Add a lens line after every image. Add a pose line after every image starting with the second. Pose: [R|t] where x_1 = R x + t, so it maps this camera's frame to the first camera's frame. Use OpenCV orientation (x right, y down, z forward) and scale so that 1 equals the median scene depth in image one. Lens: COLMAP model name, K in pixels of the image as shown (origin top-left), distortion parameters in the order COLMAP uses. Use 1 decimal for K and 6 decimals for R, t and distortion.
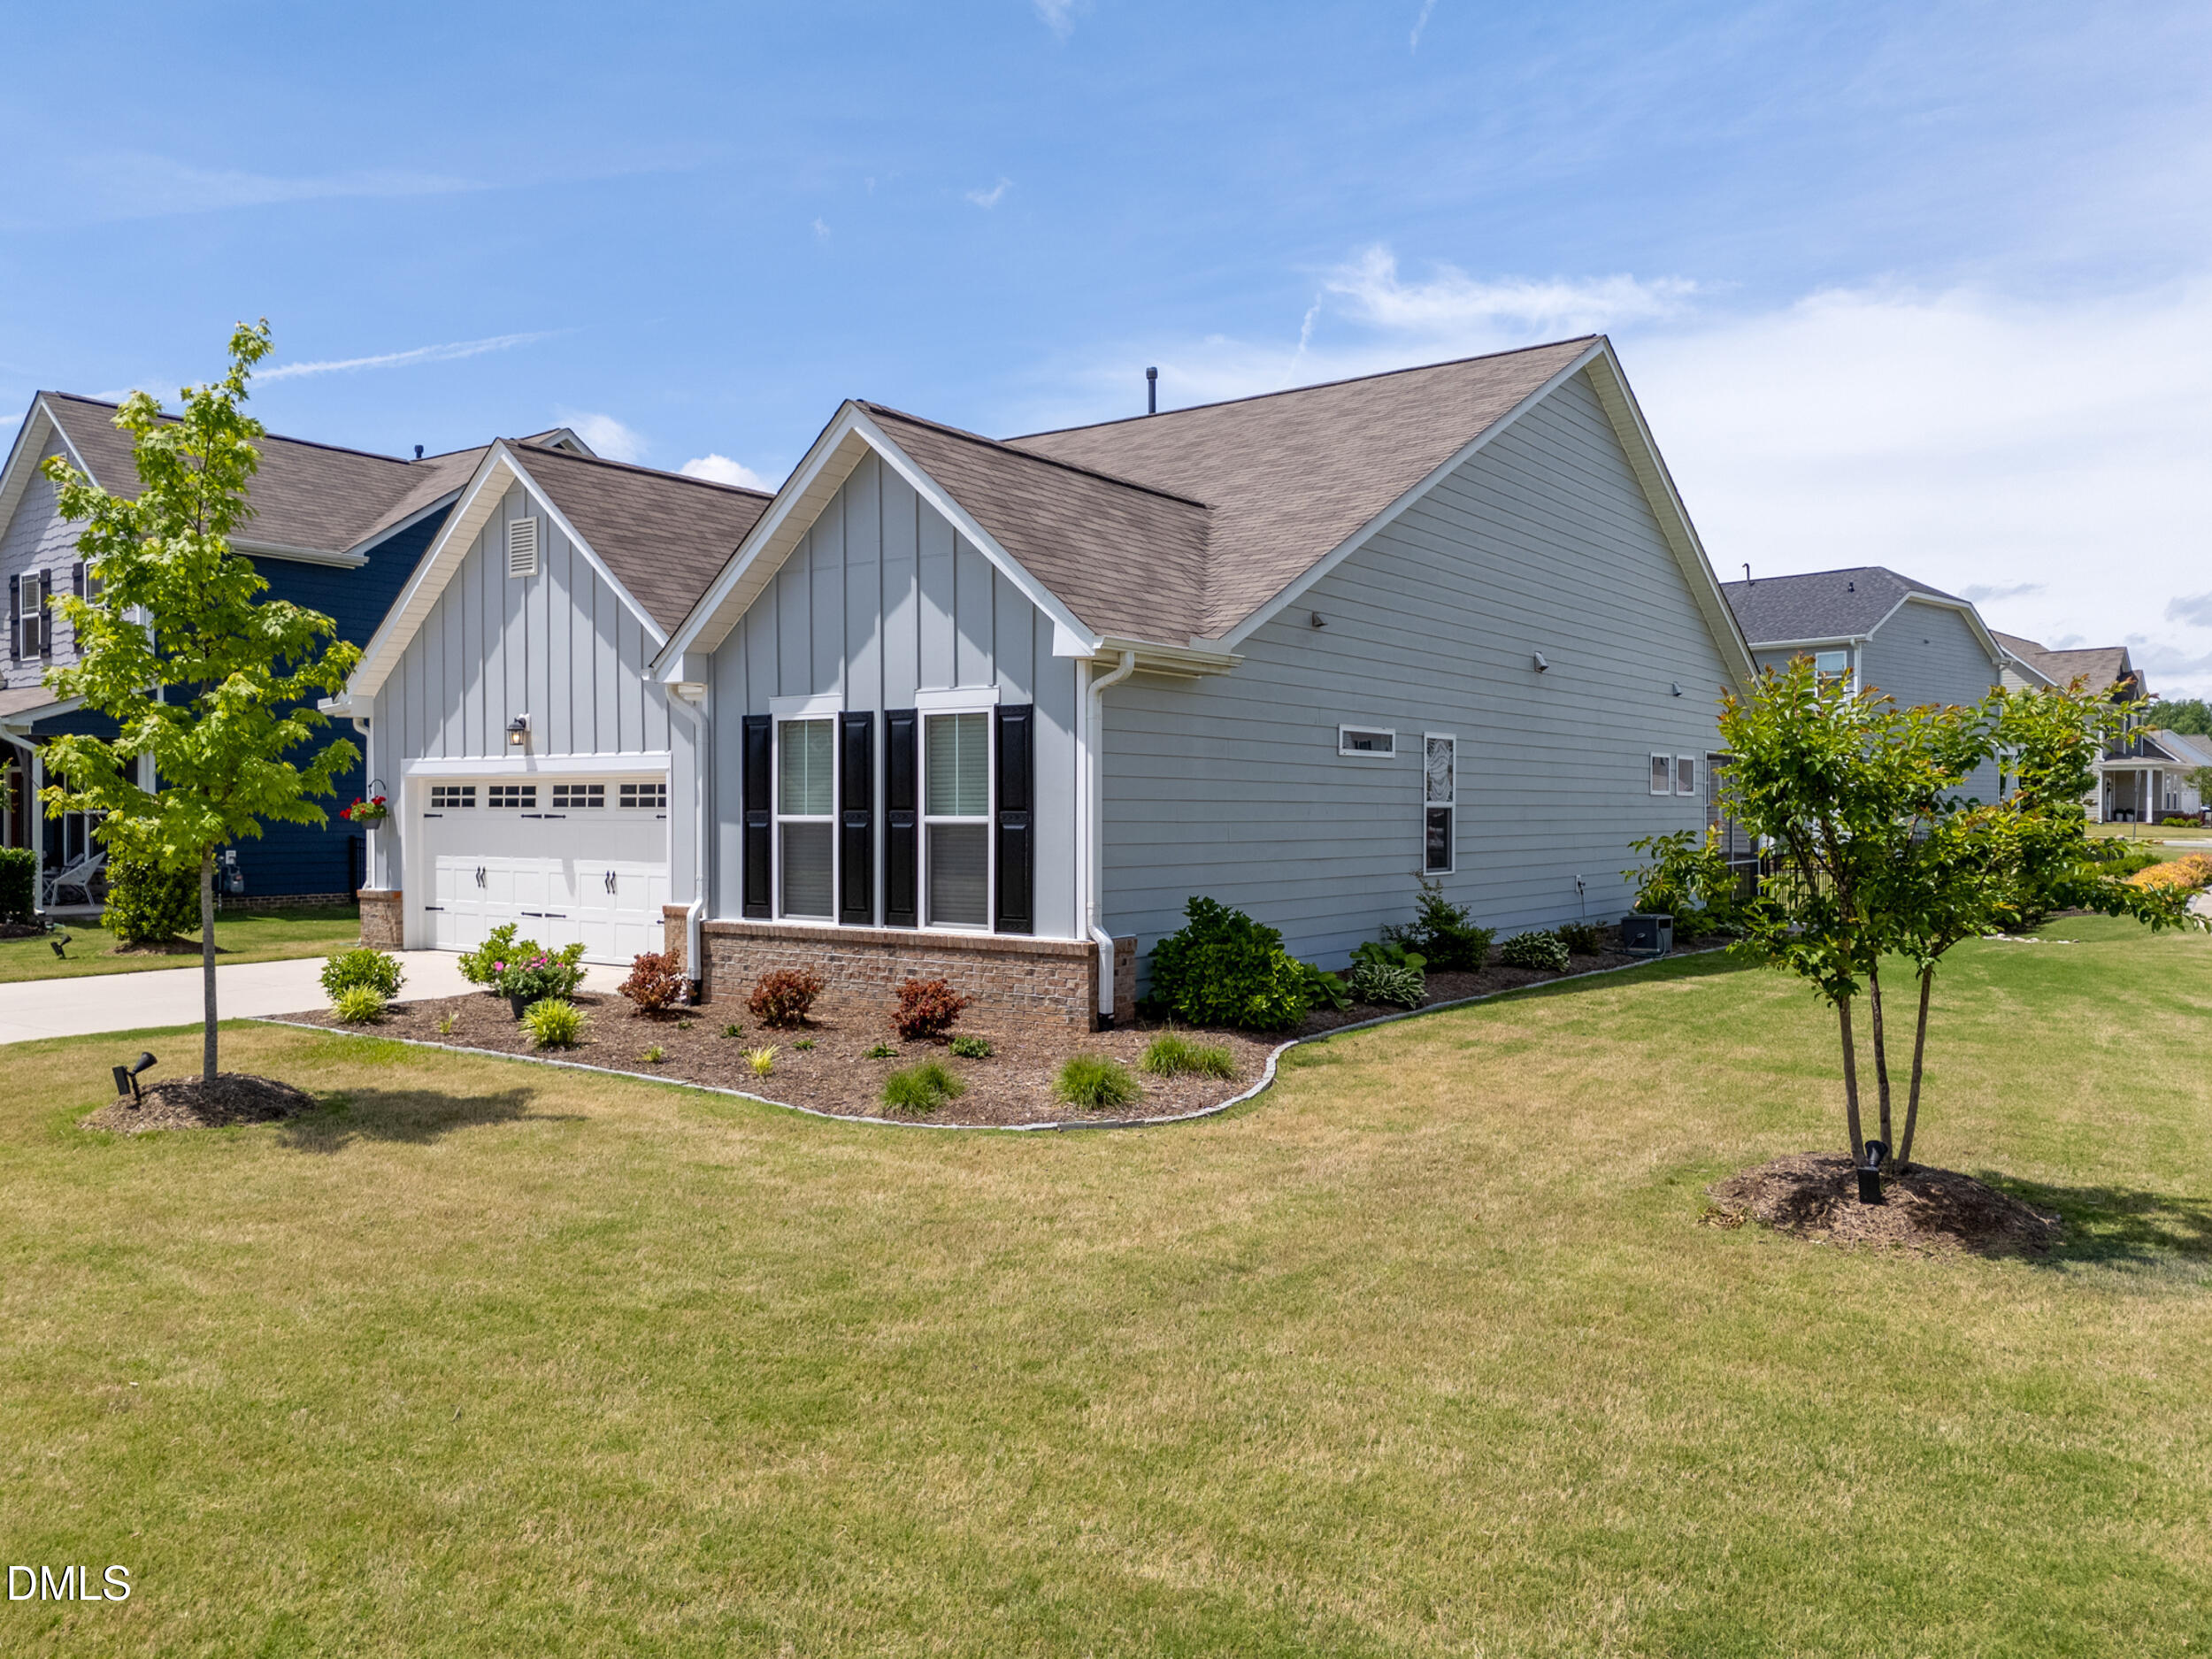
lens RADIAL K [[1643.1, 0, 1106.0], [0, 1643.1, 829.5], [0, 0, 1]] dist [0.054740, -0.054435]
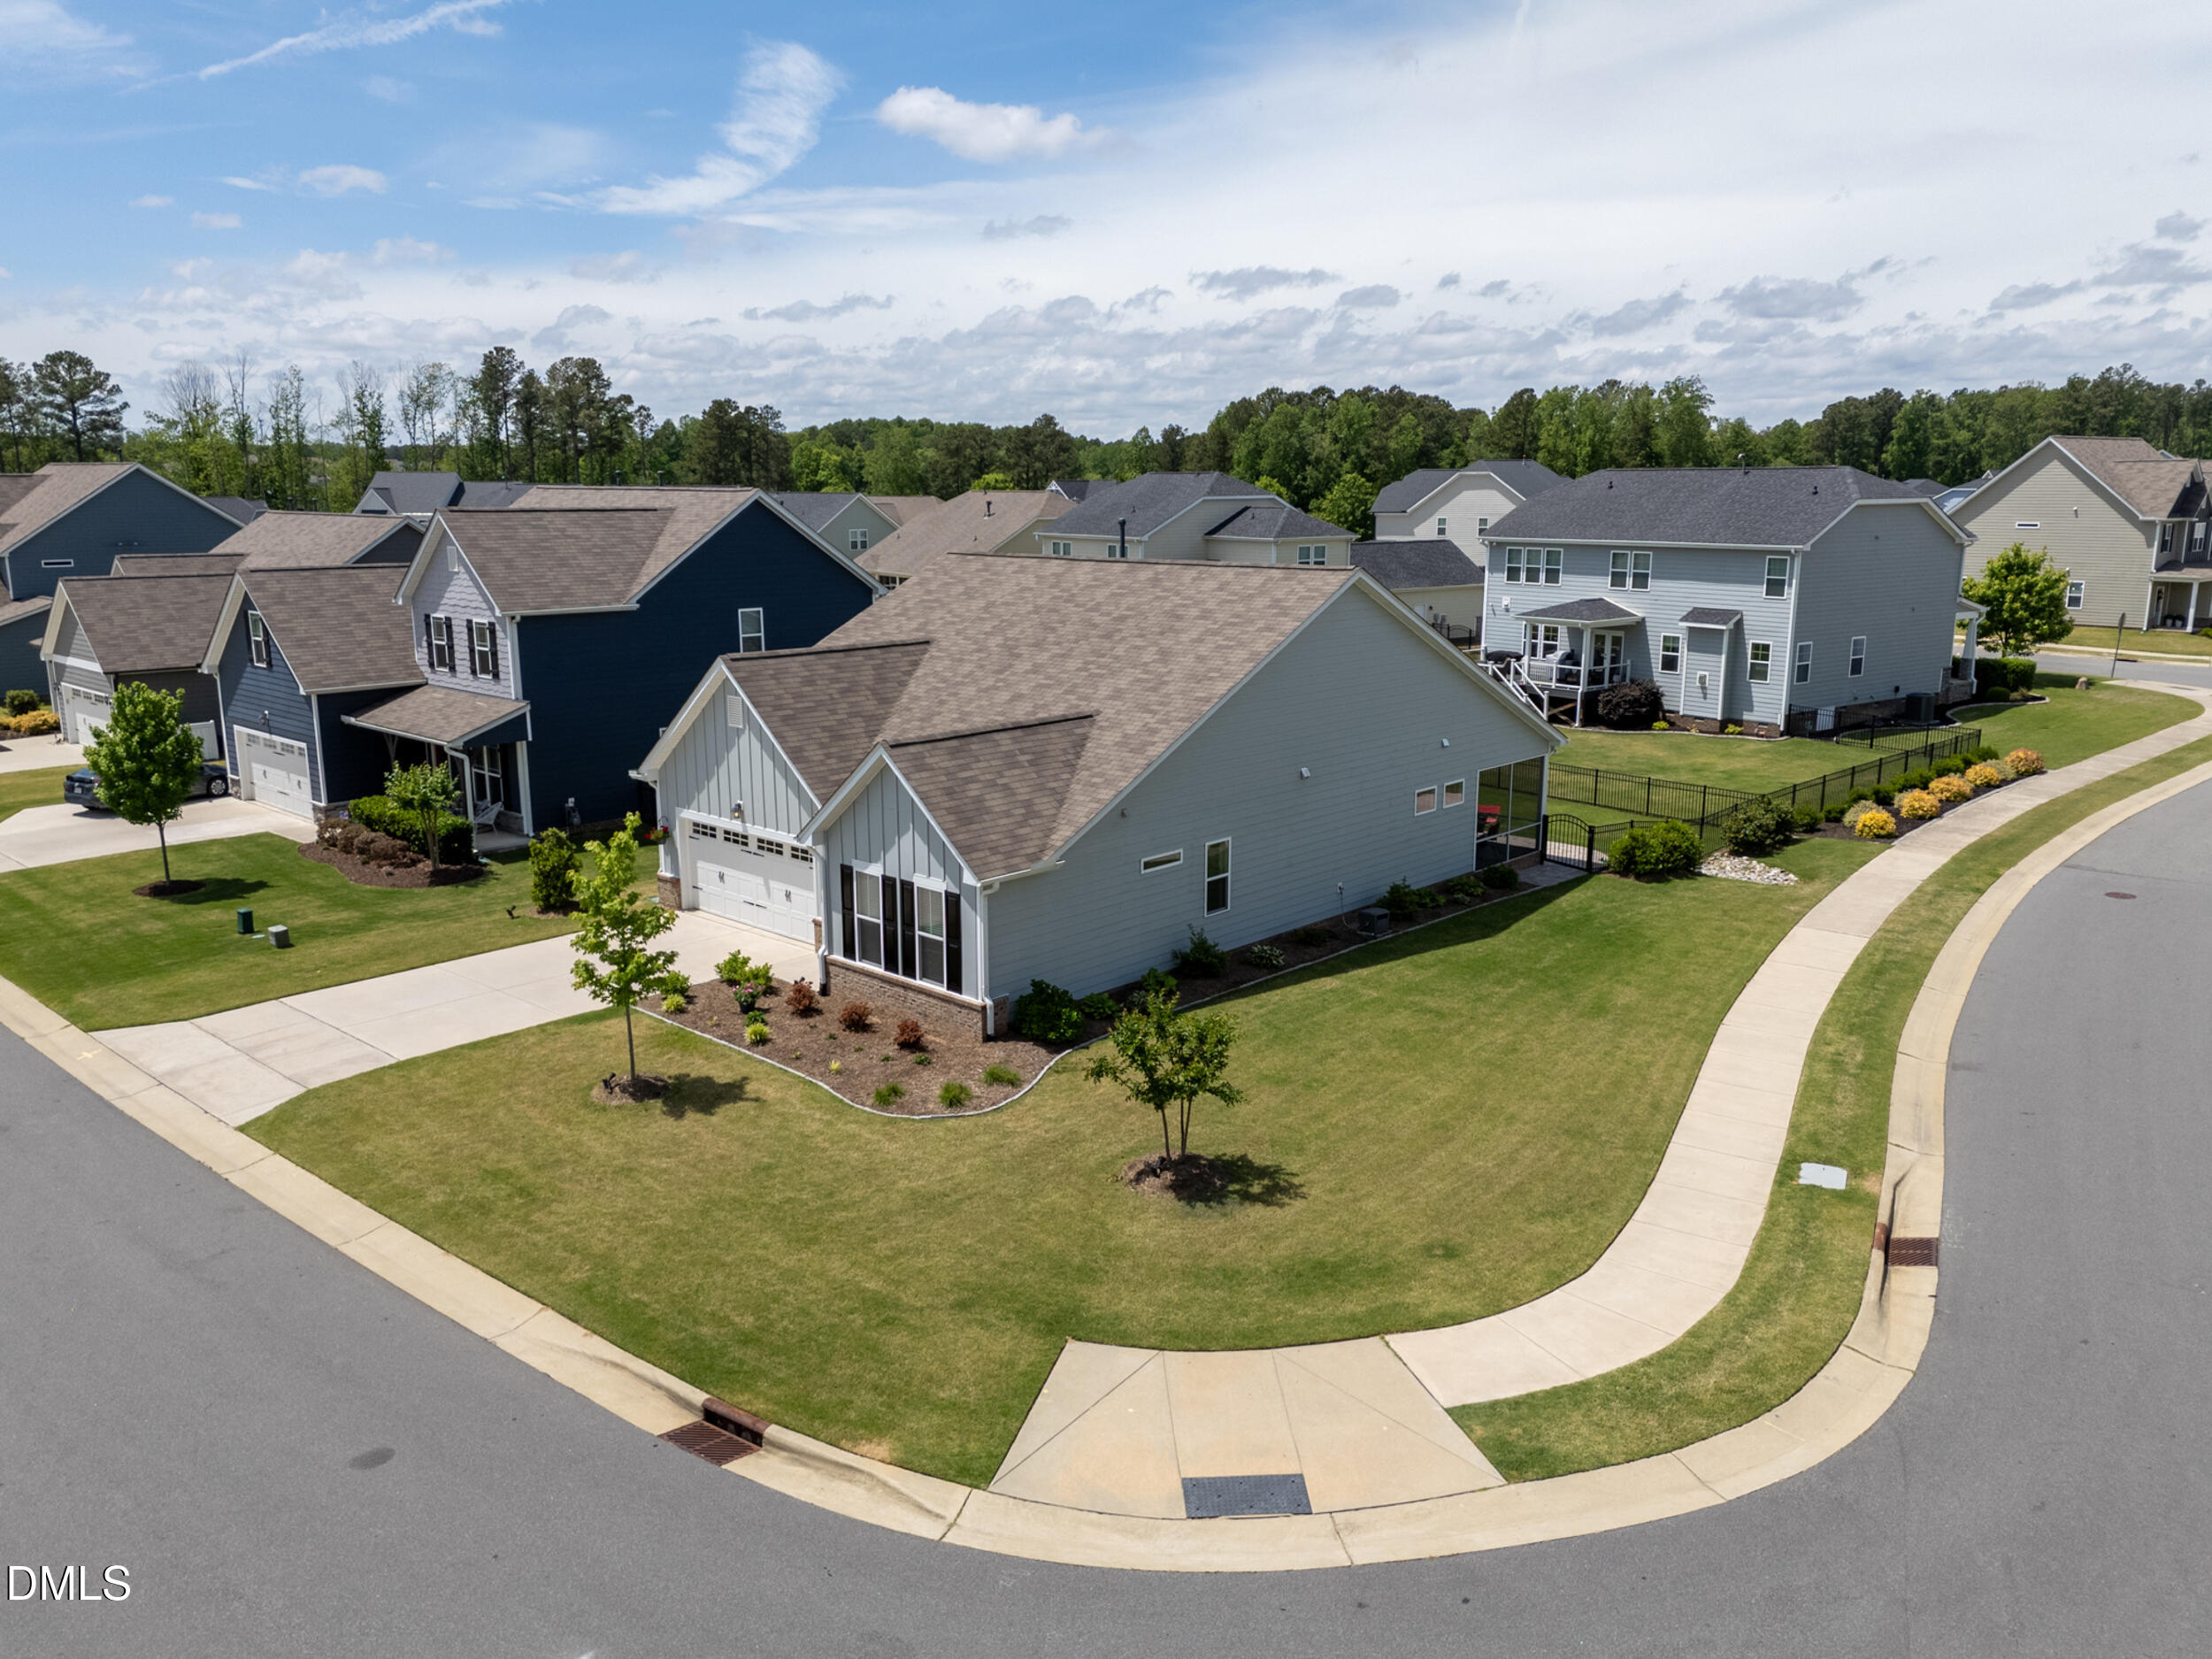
lens RADIAL K [[1643.1, 0, 1106.0], [0, 1643.1, 829.5], [0, 0, 1]] dist [0.054740, -0.054435]
pose [[0.991624, 0.024551, -0.126805, 0.392299], [0.001058, 0.980192, 0.198047, -0.548687], [0.129155, -0.196523, 0.971956, -1.011755]]
